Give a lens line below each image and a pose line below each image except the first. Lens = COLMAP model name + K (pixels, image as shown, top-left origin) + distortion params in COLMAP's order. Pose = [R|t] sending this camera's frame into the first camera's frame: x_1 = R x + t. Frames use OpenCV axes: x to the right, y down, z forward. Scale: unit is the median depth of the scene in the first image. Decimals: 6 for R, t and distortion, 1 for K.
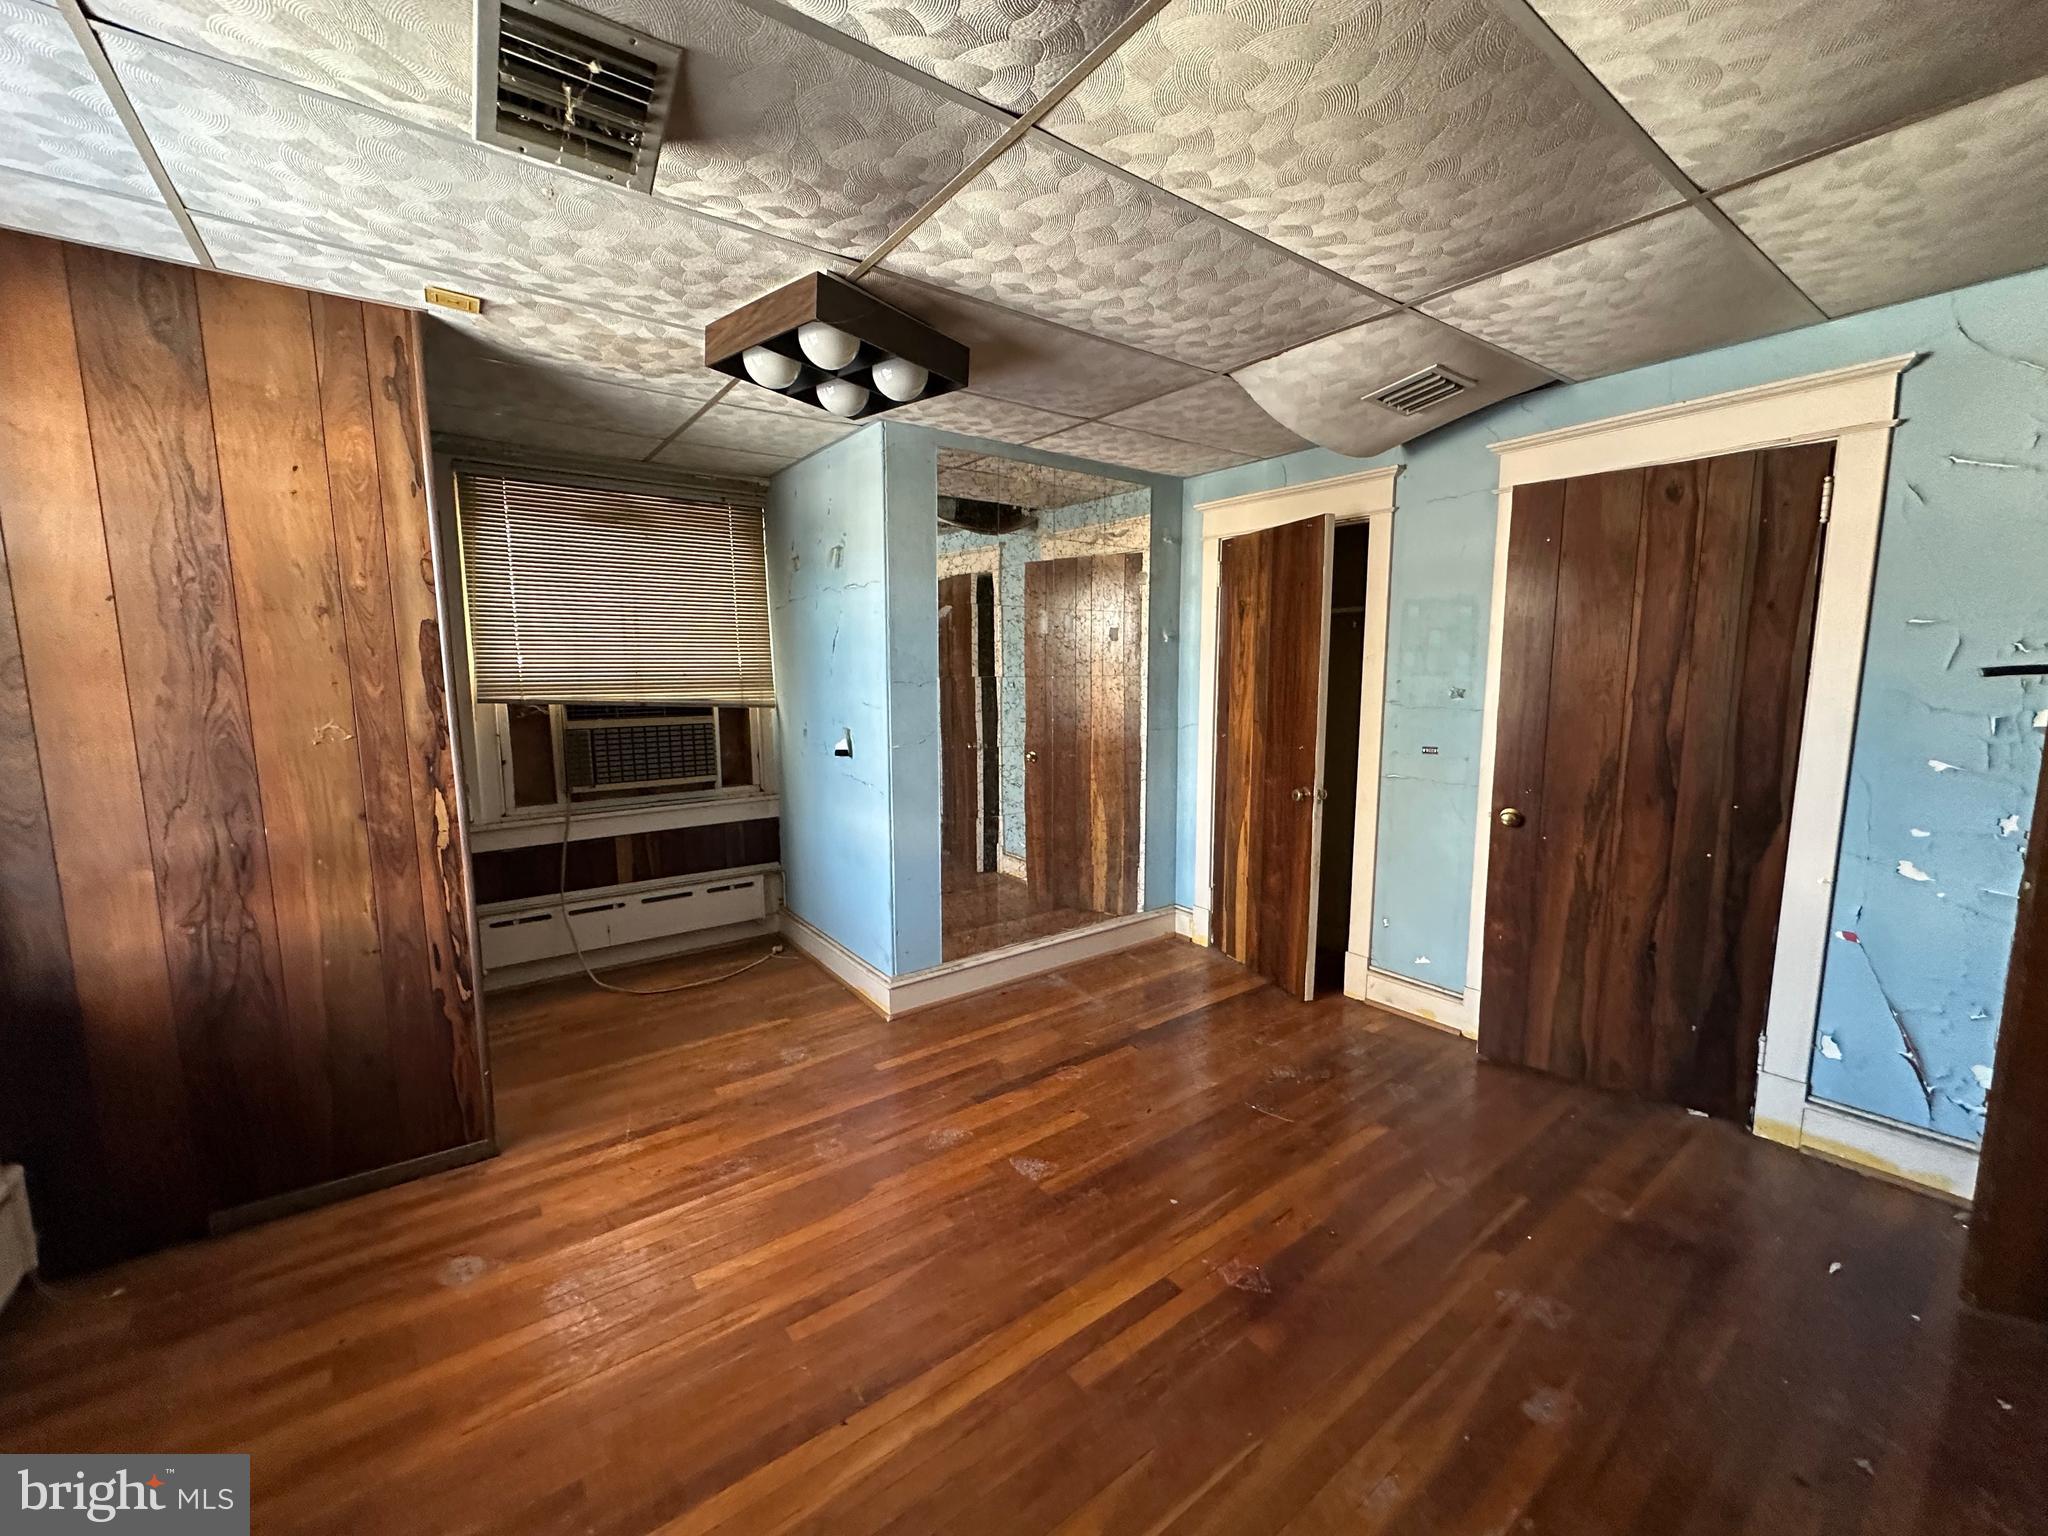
lens RADIAL K [[814.6, 0, 1024.0], [0, 814.6, 768.0], [0, 0, 1]] dist [0.000264, 0.000488]
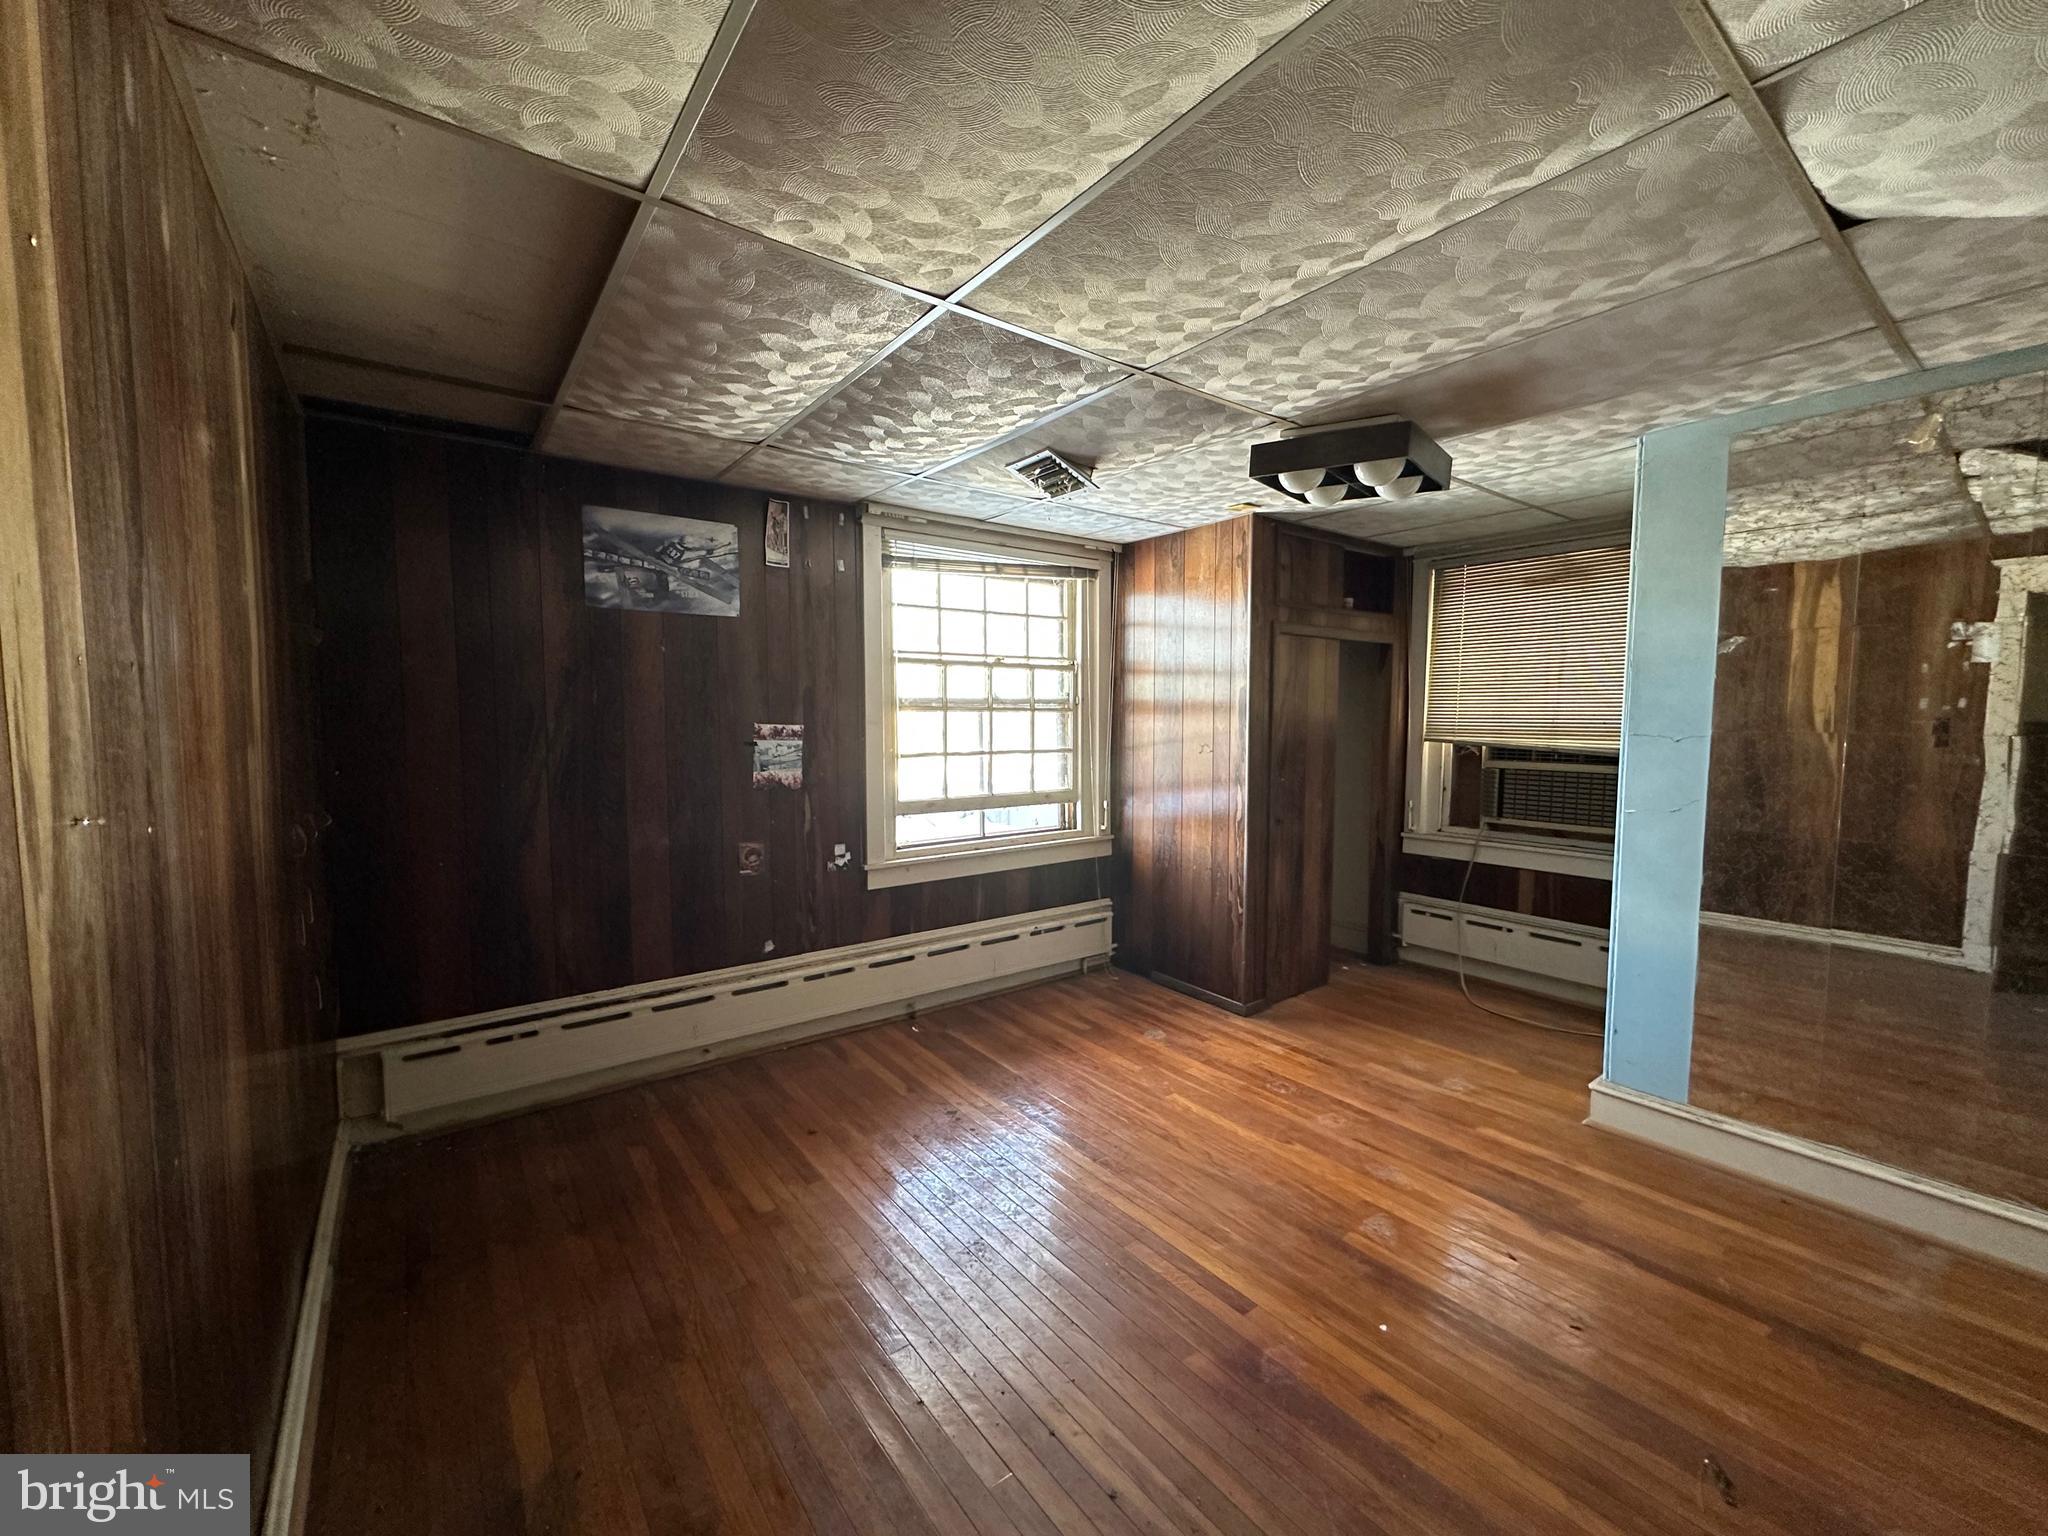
lens RADIAL K [[814.6, 0, 1024.0], [0, 814.6, 768.0], [0, 0, 1]] dist [0.000264, 0.000488]
pose [[0.010863, 0.072481, -0.997311, 0.766959], [-0.127591, 0.989317, 0.070510, -0.055991], [0.991767, 0.126482, 0.019994, 0.399387]]
